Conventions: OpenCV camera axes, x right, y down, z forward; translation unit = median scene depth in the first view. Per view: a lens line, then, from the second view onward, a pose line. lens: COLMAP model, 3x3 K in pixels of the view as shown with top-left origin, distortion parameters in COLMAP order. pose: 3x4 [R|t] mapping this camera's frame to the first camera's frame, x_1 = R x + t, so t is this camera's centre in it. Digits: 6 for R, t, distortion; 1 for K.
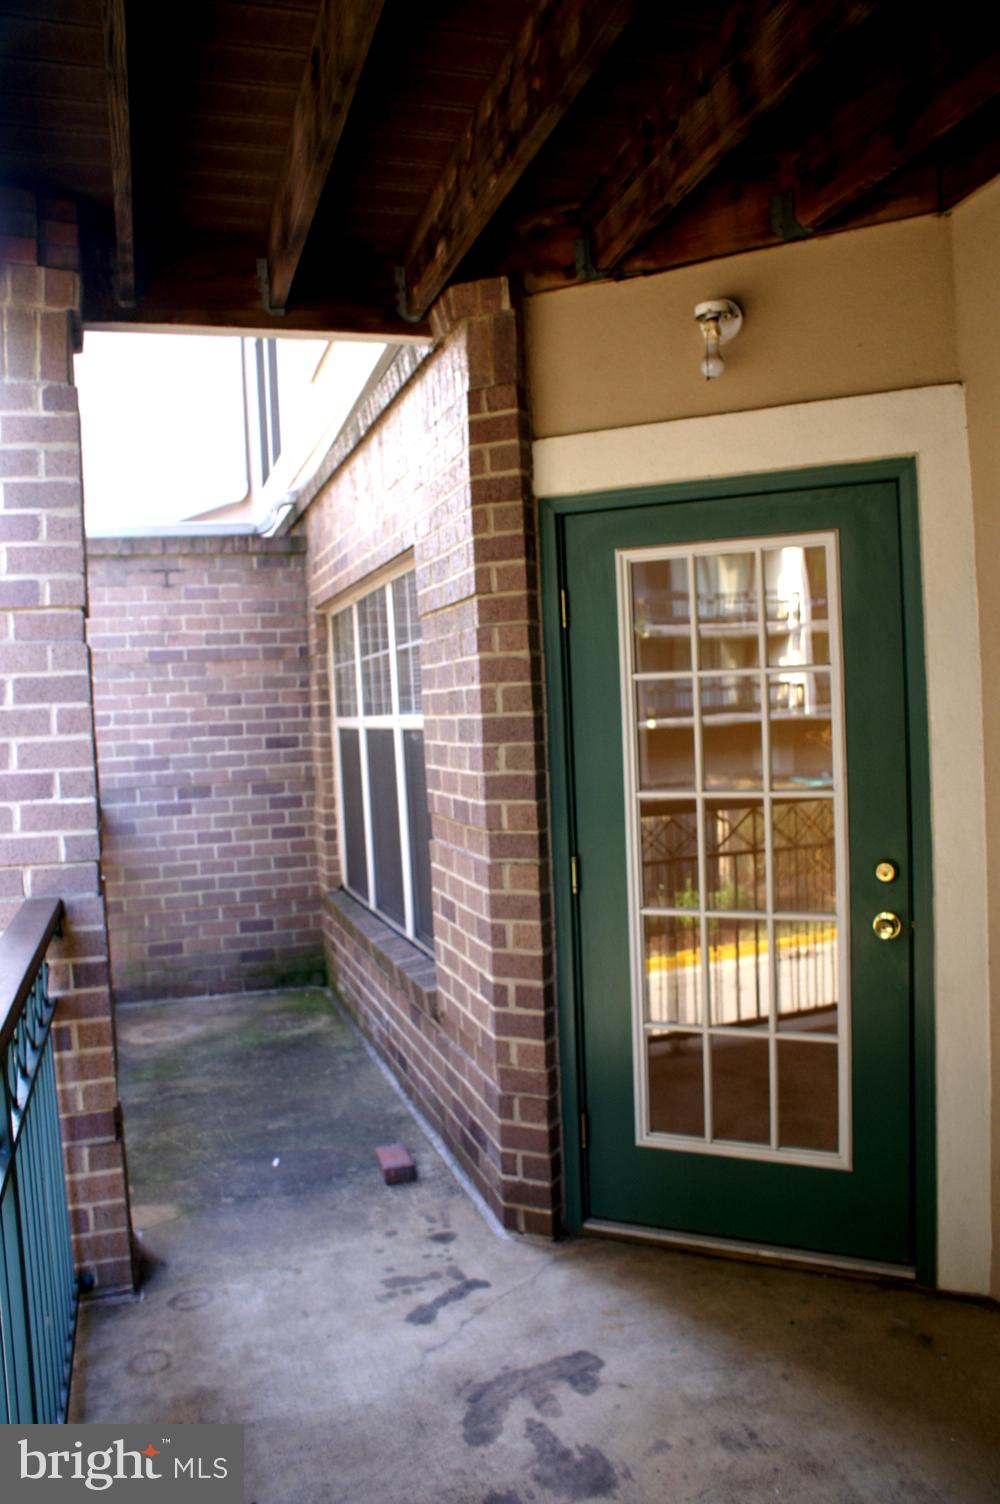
lens RADIAL K [[1173.8, 0, 500.0], [0, 1173.8, 752.0], [0, 0, 1]] dist [-0.154245, 0.121332]
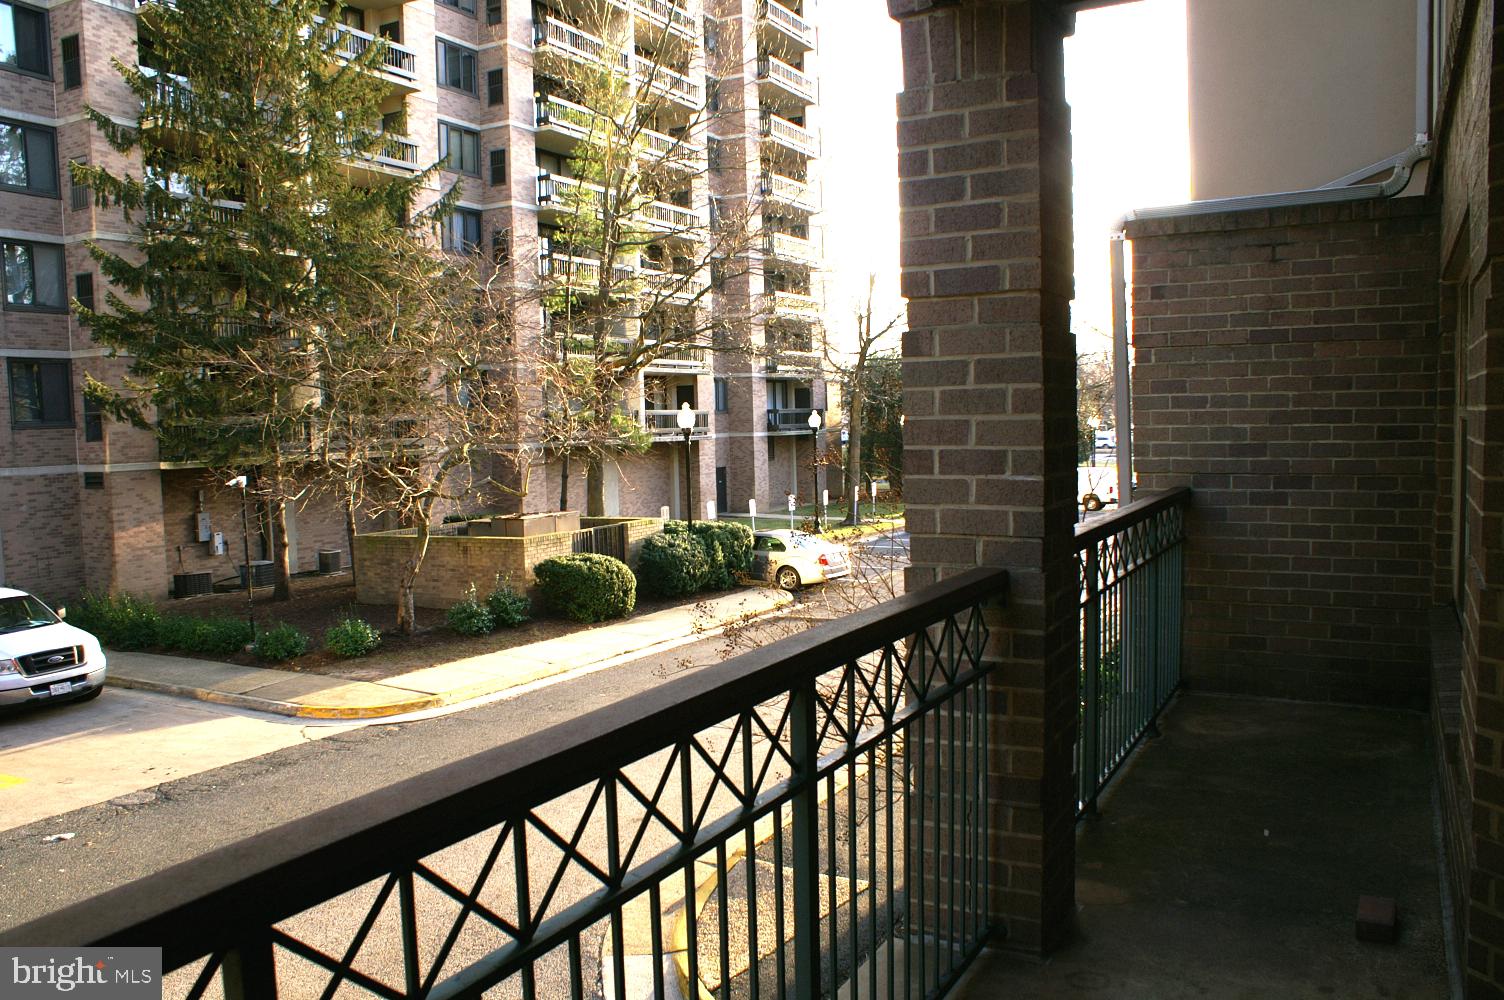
lens RADIAL K [[1173.8, 0, 732.6], [0, 1173.8, 511.5], [0, 0, 1]] dist [-0.154245, 0.121332]
pose [[0.683292, 0.084418, -0.725249, 0.179737], [-0.034153, 0.995902, 0.083745, -0.005481], [0.729346, -0.032453, 0.683375, 0.077270]]
